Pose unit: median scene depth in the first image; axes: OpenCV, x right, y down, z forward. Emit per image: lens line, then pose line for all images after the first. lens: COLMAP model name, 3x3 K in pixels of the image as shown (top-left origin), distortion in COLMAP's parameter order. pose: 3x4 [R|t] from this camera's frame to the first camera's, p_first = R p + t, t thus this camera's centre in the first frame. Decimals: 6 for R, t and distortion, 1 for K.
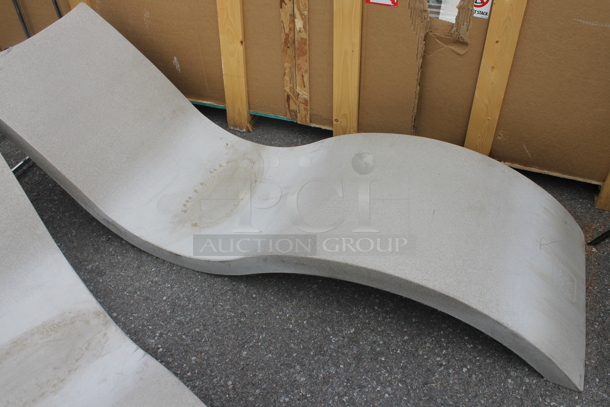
lens RADIAL K [[527.9, 0, 305.0], [0, 527.9, 203.5], [0, 0, 1]] dist [-0.107304, 0.012906]
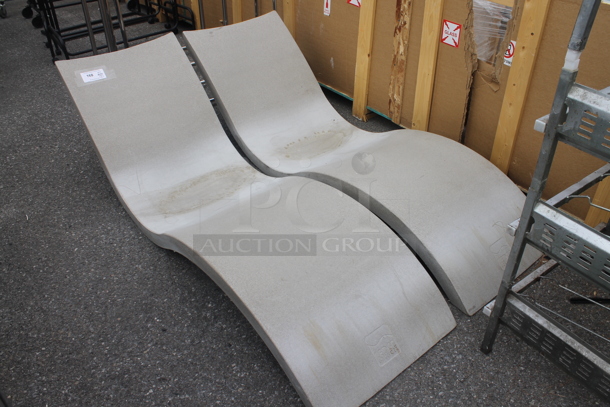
lens RADIAL K [[527.9, 0, 305.0], [0, 527.9, 203.5], [0, 0, 1]] dist [-0.107304, 0.012906]
pose [[0.856805, 0.314588, -0.408559, 0.470005], [-0.344565, 0.938762, 0.000240, 0.140995], [0.383615, 0.140570, 0.912732, -0.340212]]
